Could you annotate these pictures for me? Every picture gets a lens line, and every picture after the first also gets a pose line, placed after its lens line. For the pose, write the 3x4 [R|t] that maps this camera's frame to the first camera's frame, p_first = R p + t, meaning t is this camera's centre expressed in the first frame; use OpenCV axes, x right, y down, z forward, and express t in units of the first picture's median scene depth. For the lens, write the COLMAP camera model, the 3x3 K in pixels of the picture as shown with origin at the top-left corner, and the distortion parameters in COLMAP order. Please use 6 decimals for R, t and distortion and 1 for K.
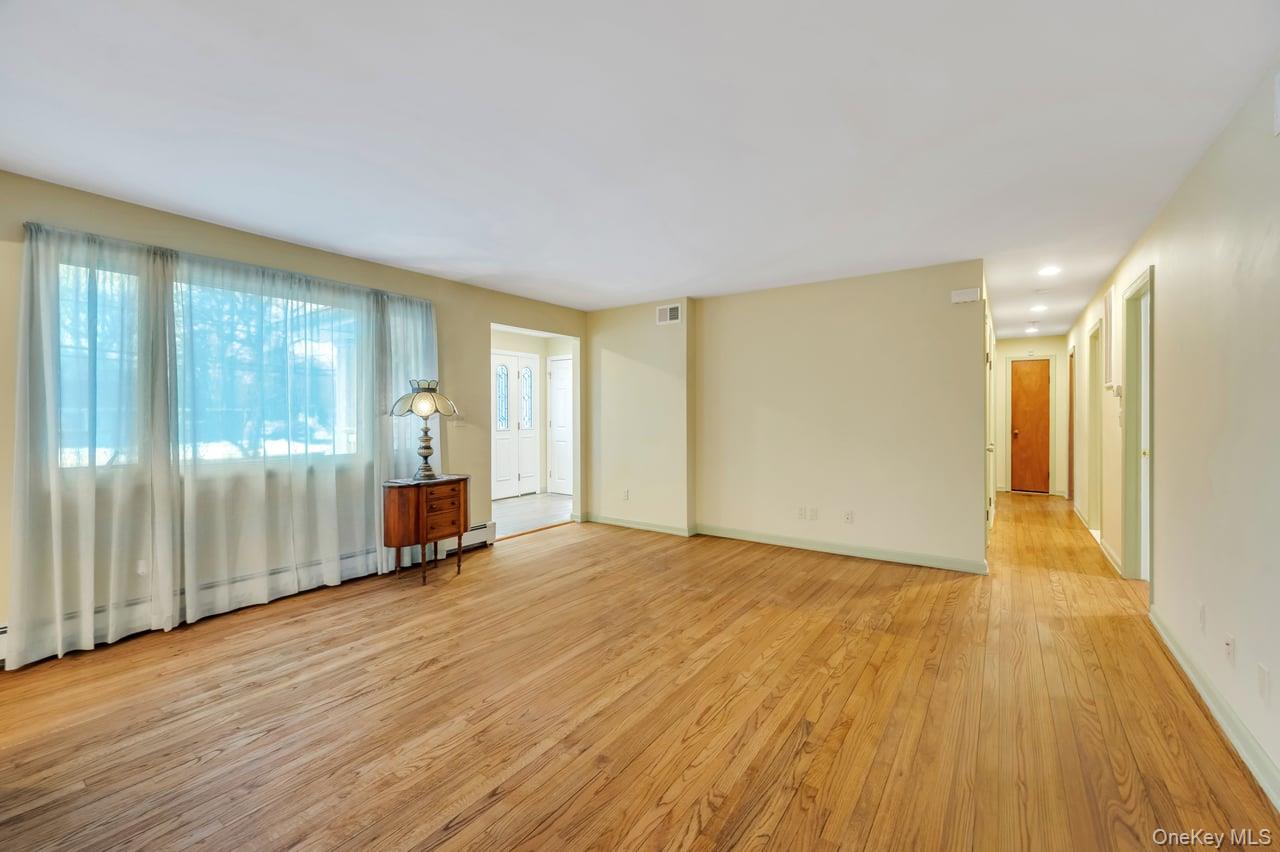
lens RADIAL K [[516.3, 0, 638.0], [0, 516.3, 414.5], [0, 0, 1]] dist [0.001089, -0.000179]
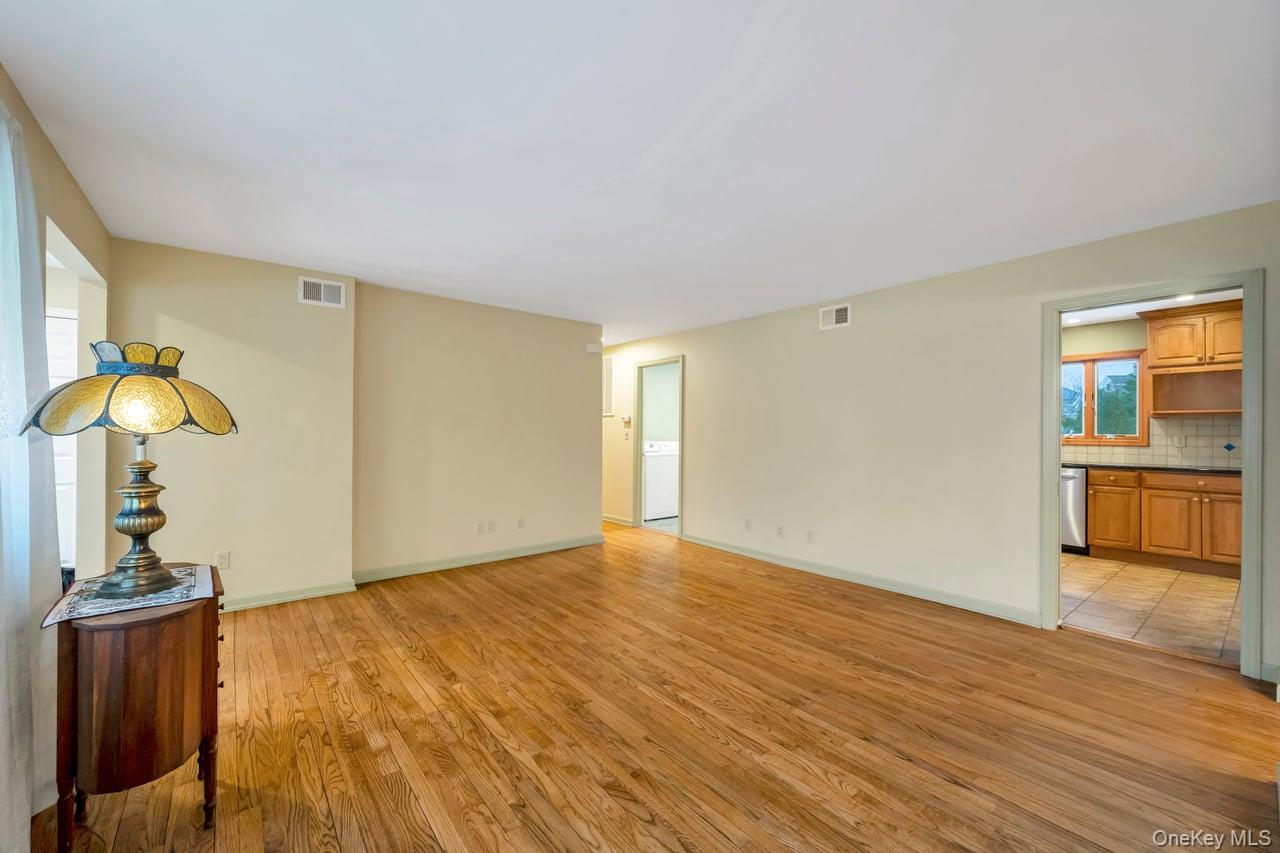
lens RADIAL K [[509.1, 0, 645.8], [0, 509.1, 423.0], [0, 0, 1]] dist [-0.002176, -0.000719]
pose [[0.267475, 0.019129, 0.963375, -0.749162], [-0.004243, 0.999817, -0.018674, 0.000122], [-0.963555, 0.000907, 0.267508, 0.549537]]
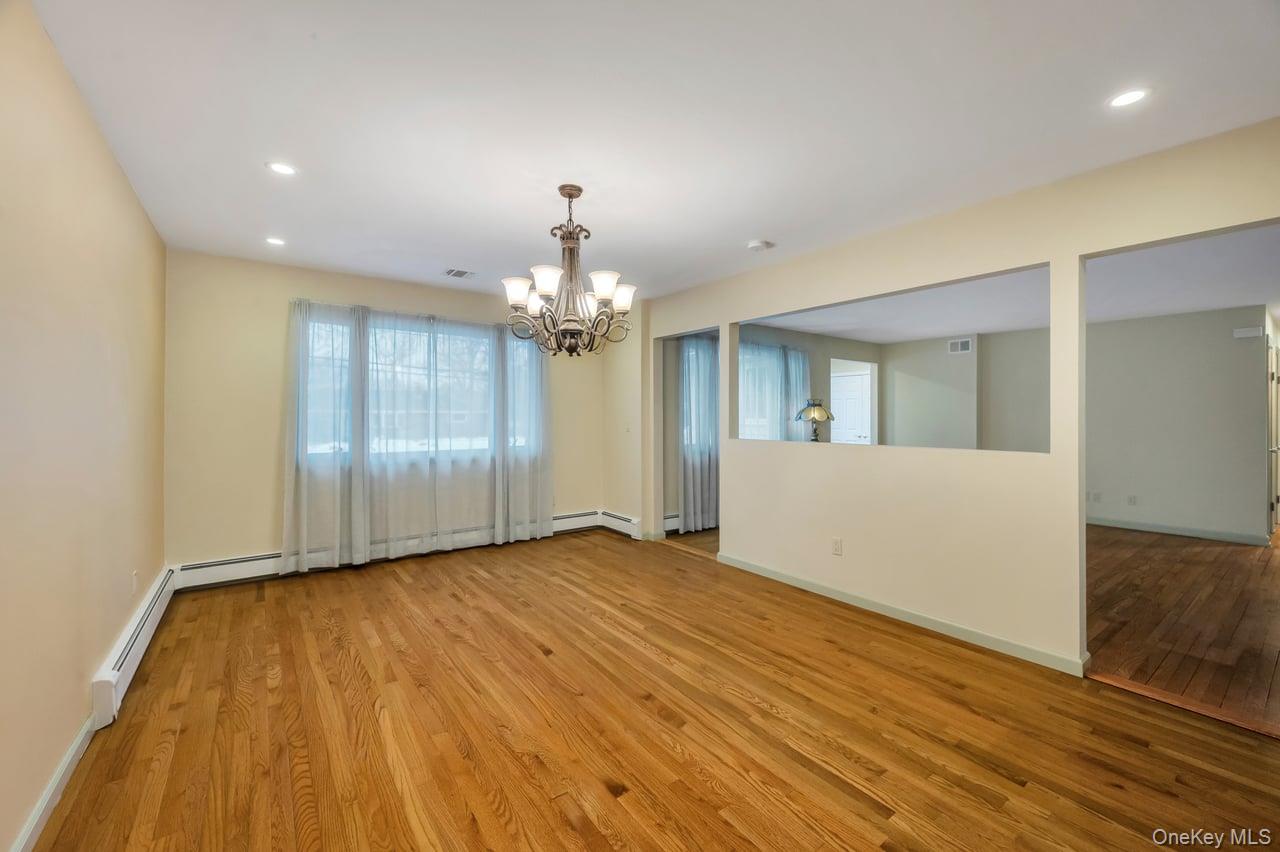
lens RADIAL K [[516.3, 0, 638.0], [0, 516.3, 414.5], [0, 0, 1]] dist [0.001089, -0.000179]
pose [[0.950637, 0.006197, -0.310242, -0.473991], [-0.007343, 0.999970, -0.002527, -0.009763], [0.310217, 0.004680, 0.950654, -0.801752]]
